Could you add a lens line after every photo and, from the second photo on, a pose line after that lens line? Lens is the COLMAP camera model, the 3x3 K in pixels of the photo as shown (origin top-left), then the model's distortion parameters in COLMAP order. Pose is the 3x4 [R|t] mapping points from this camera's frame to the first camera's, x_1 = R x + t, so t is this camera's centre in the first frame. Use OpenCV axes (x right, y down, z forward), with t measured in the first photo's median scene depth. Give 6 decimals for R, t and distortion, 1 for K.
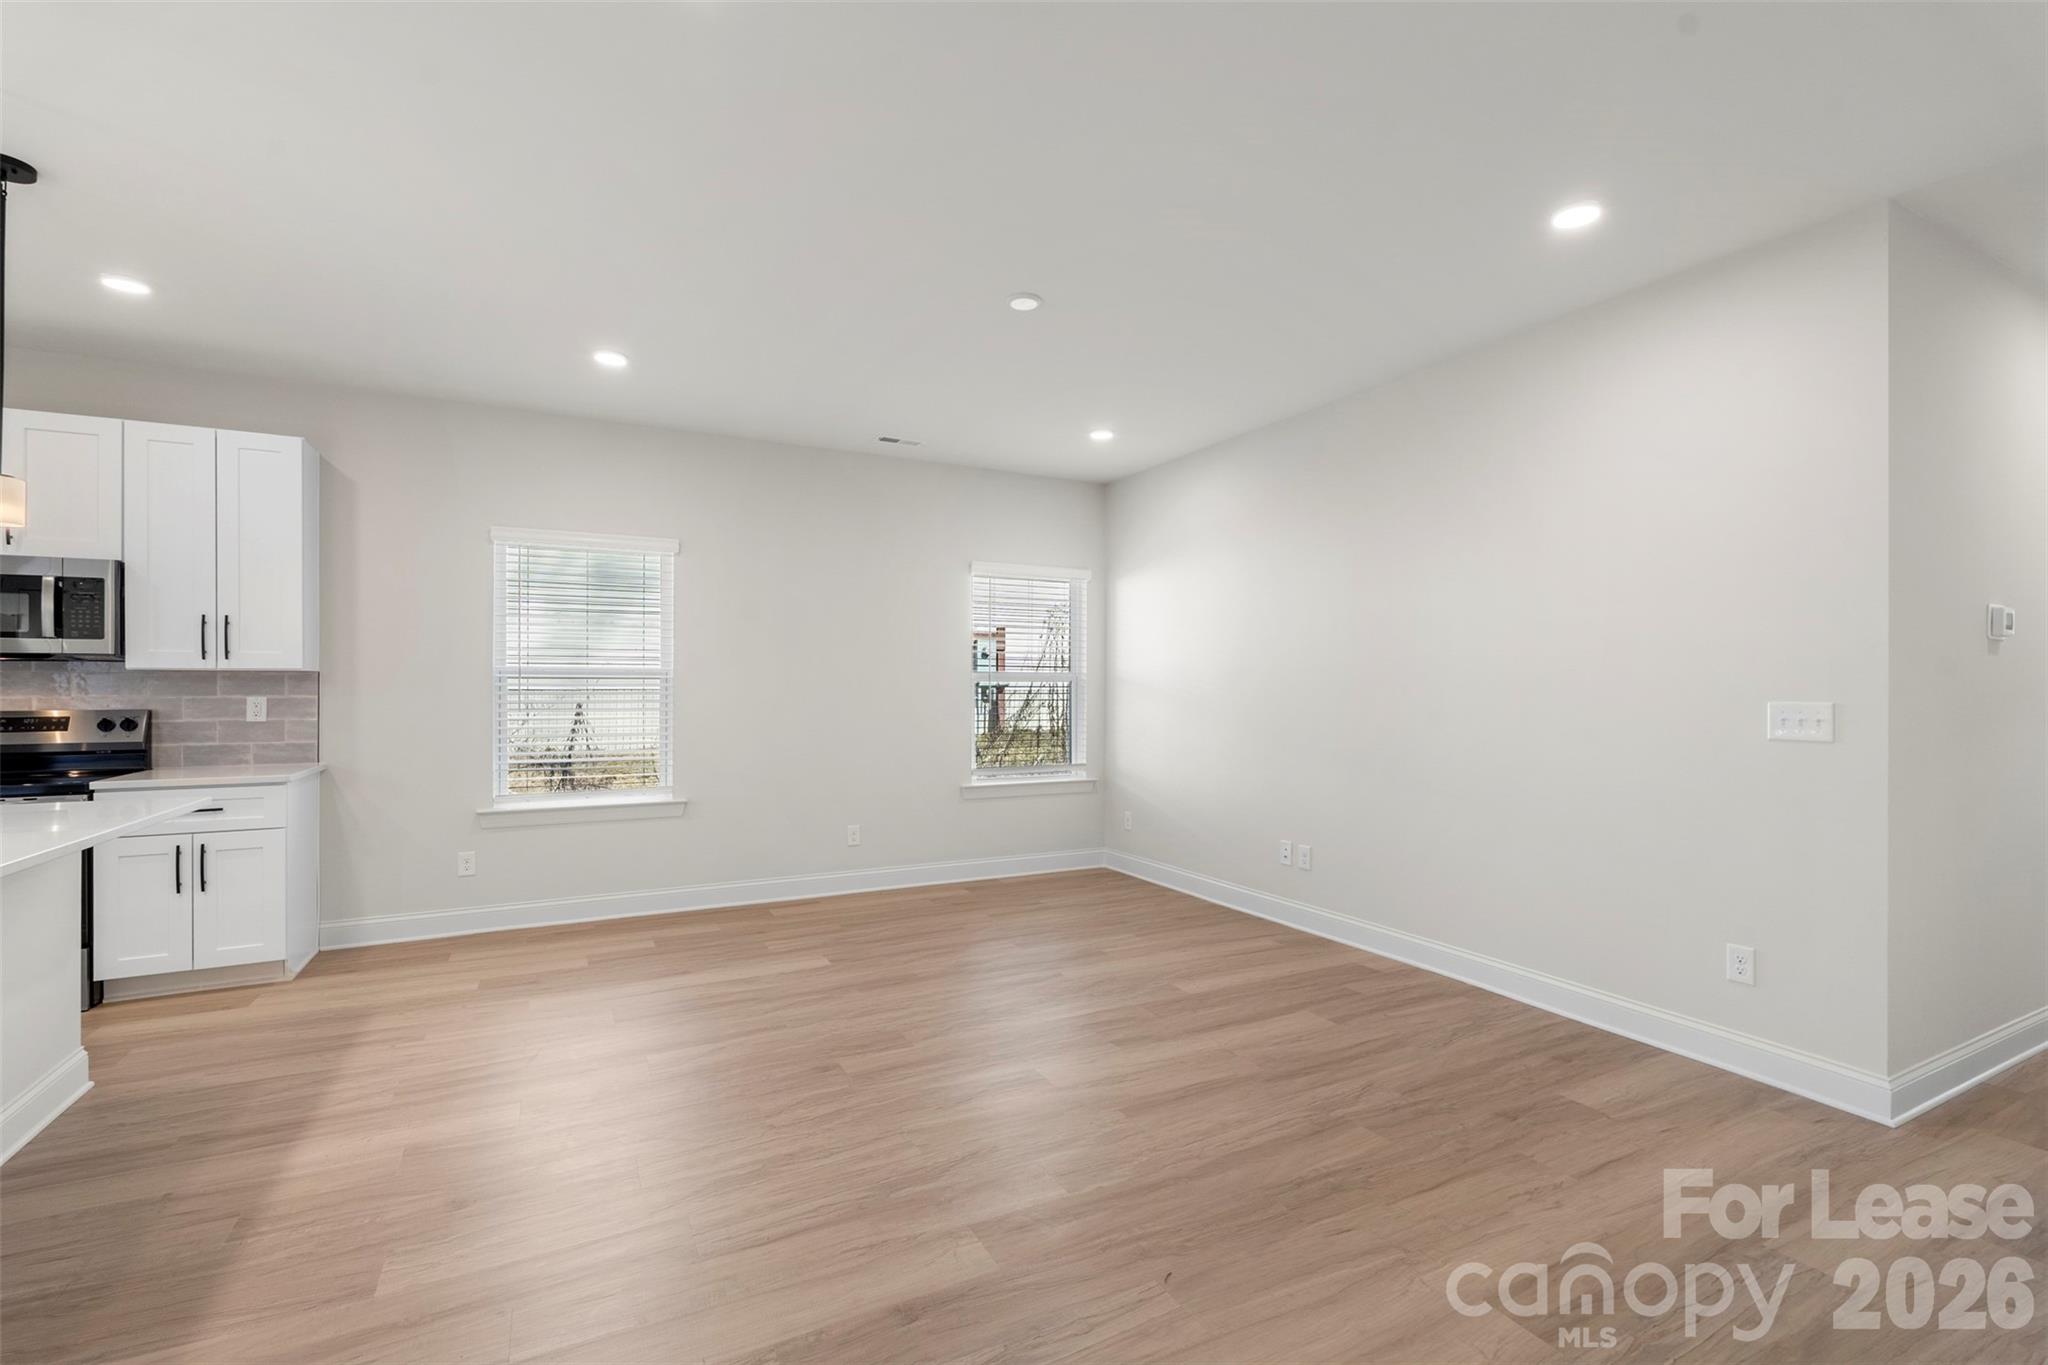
lens RADIAL K [[907.7, 0, 1035.5], [0, 907.7, 681.9], [0, 0, 1]] dist [-0.004241, -0.000001]
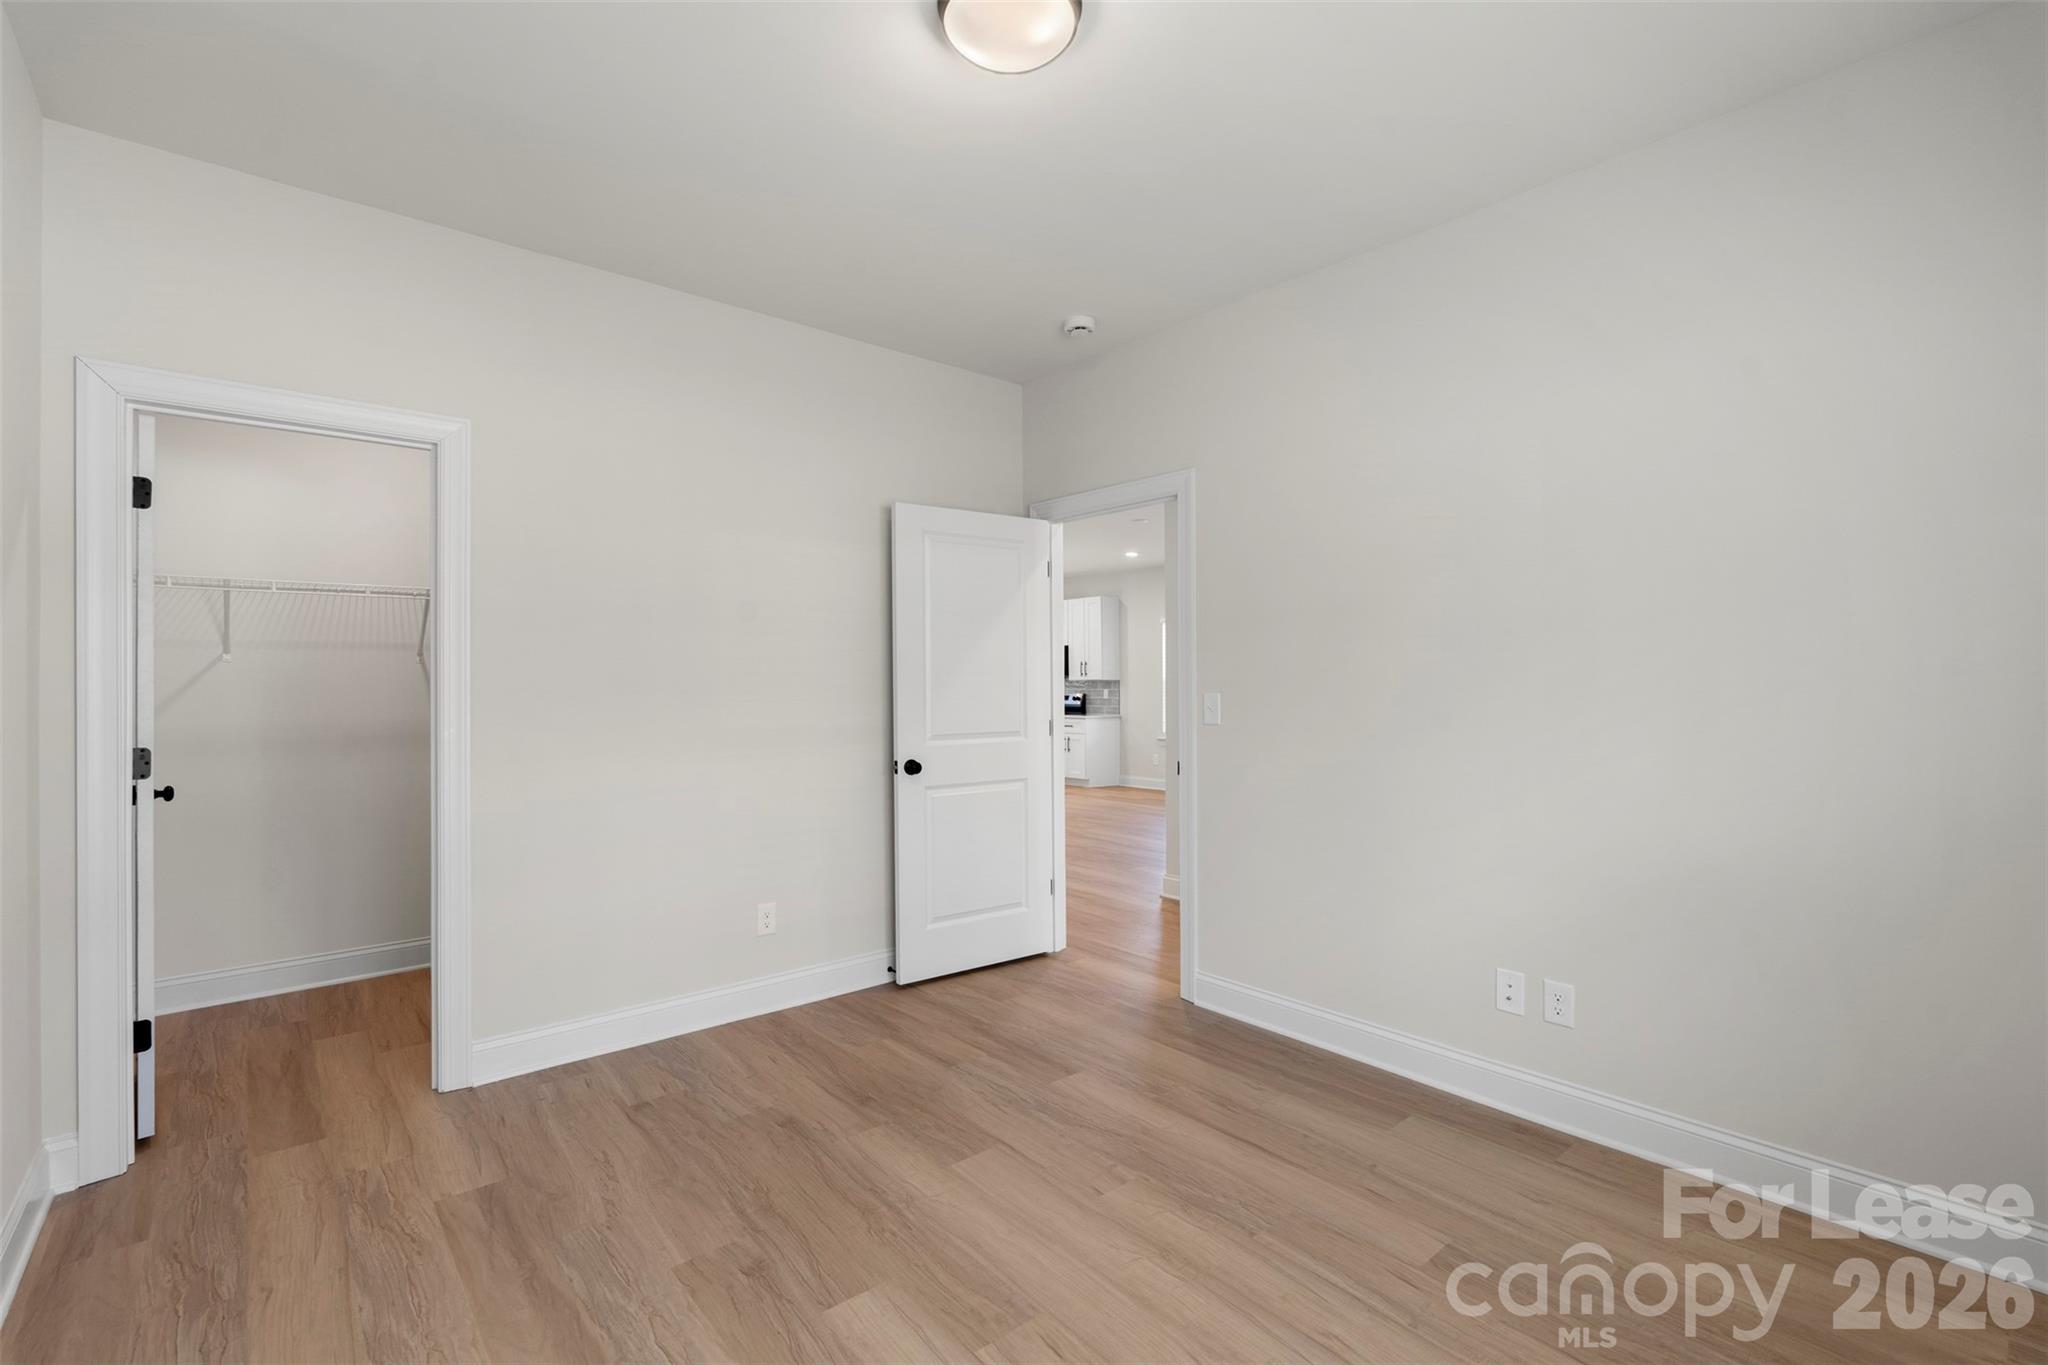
lens RADIAL K [[907.7, 0, 1013.4], [0, 907.7, 677.0], [0, 0, 1]] dist [-0.004241, -0.000001]
pose [[0.204394, -0.015786, -0.978761, 2.029621], [0.002147, 0.999875, -0.015678, 0.023780], [0.978886, 0.001103, 0.204402, 0.180228]]
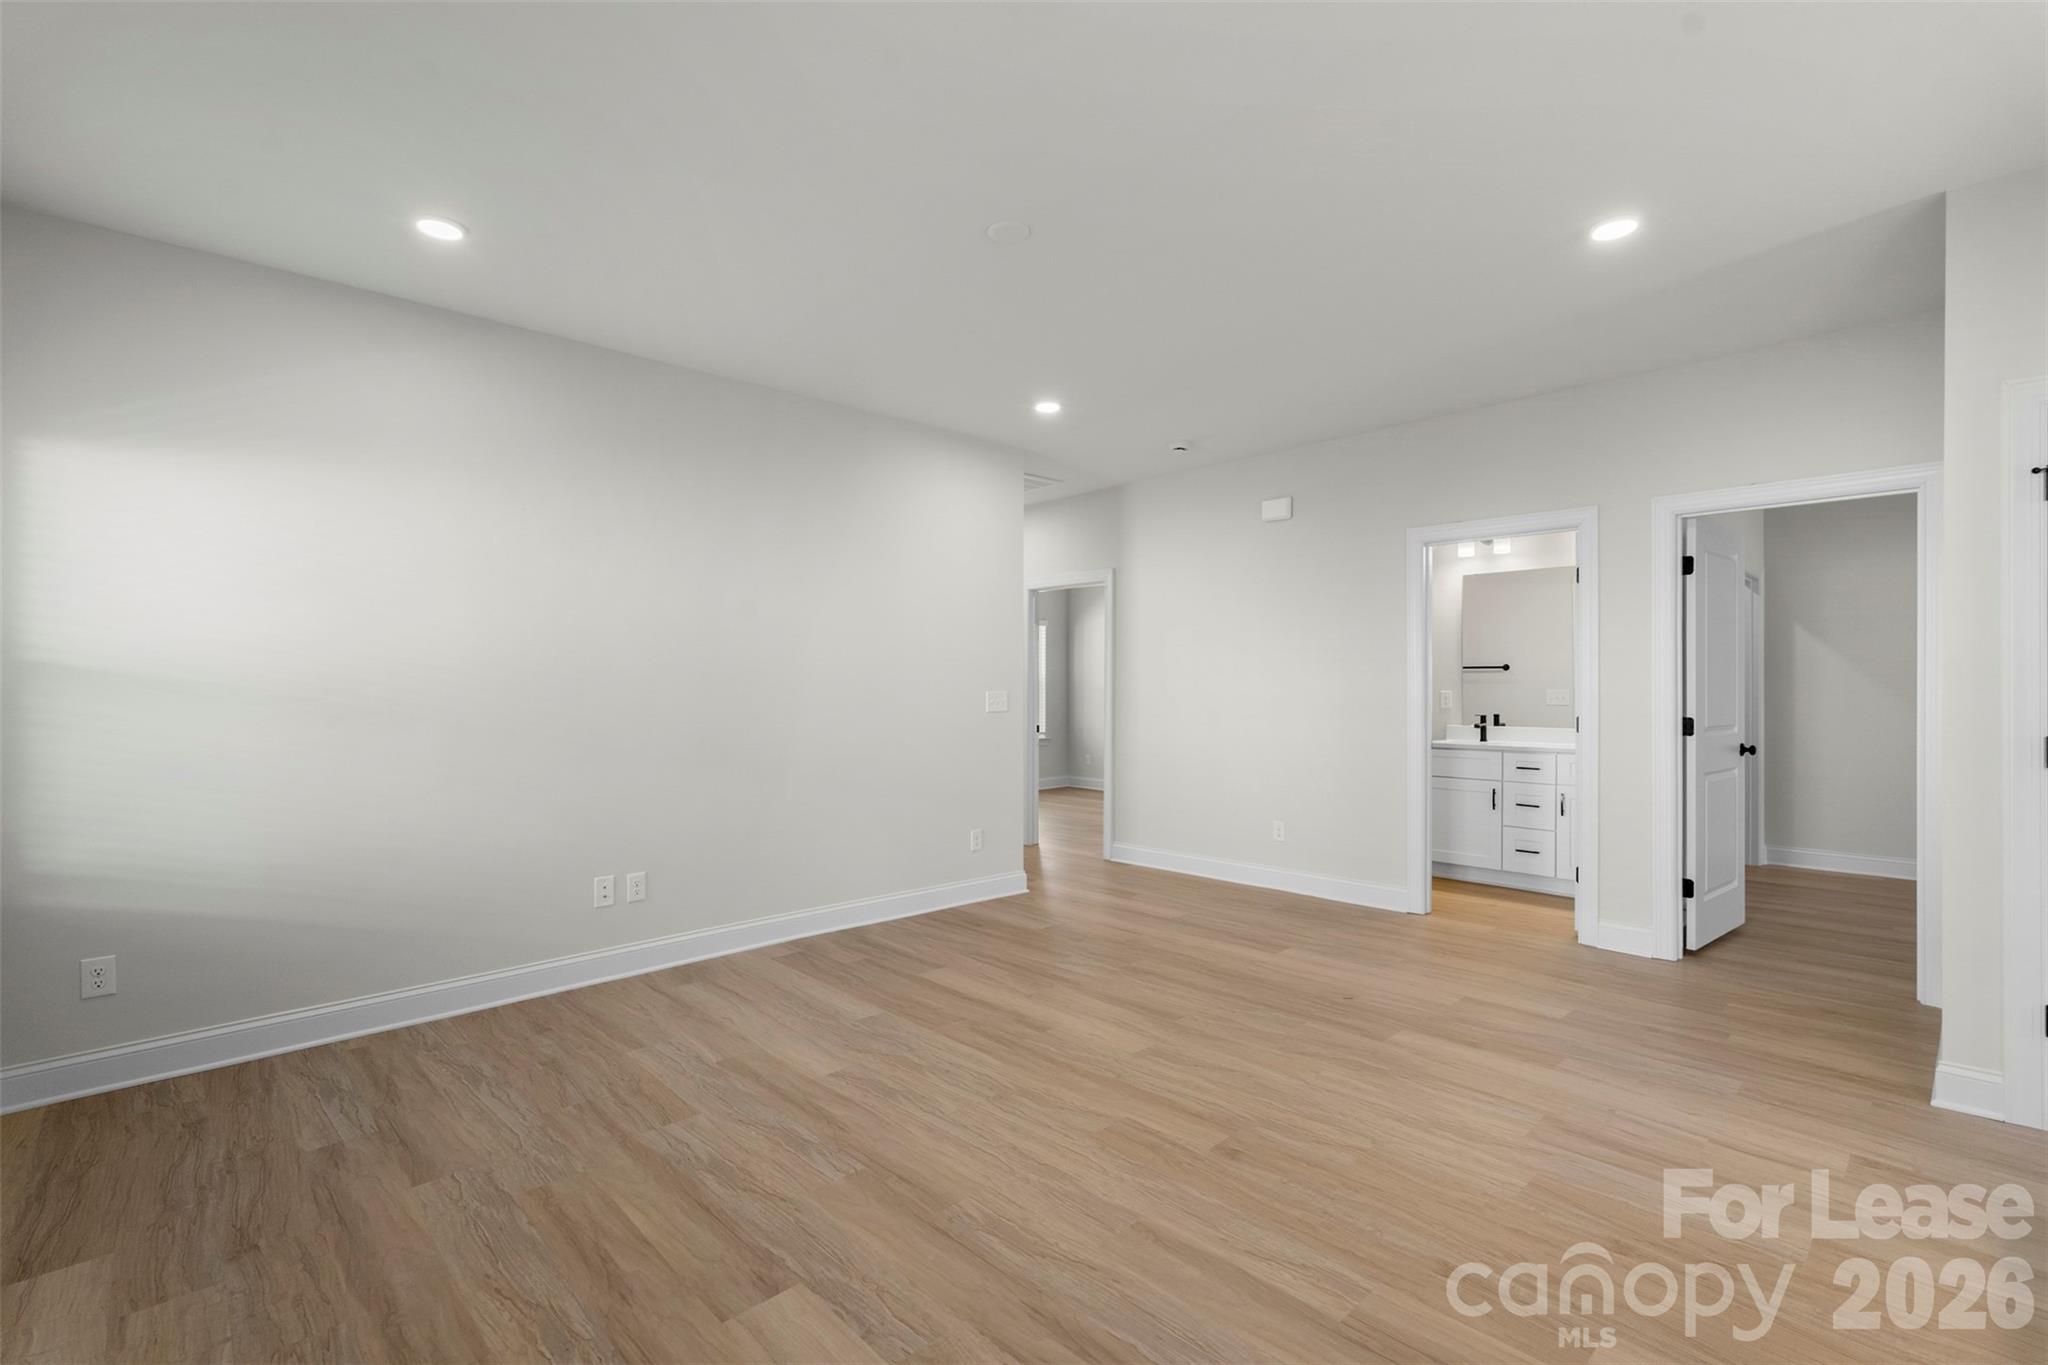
lens RADIAL K [[907.7, 0, 1030.4], [0, 907.7, 691.2], [0, 0, 1]] dist [-0.004241, -0.000001]
pose [[-0.268480, -0.010002, 0.963233, -0.768085], [-0.003388, 0.999950, 0.009439, 0.004526], [-0.963279, -0.000729, -0.268500, 1.111609]]
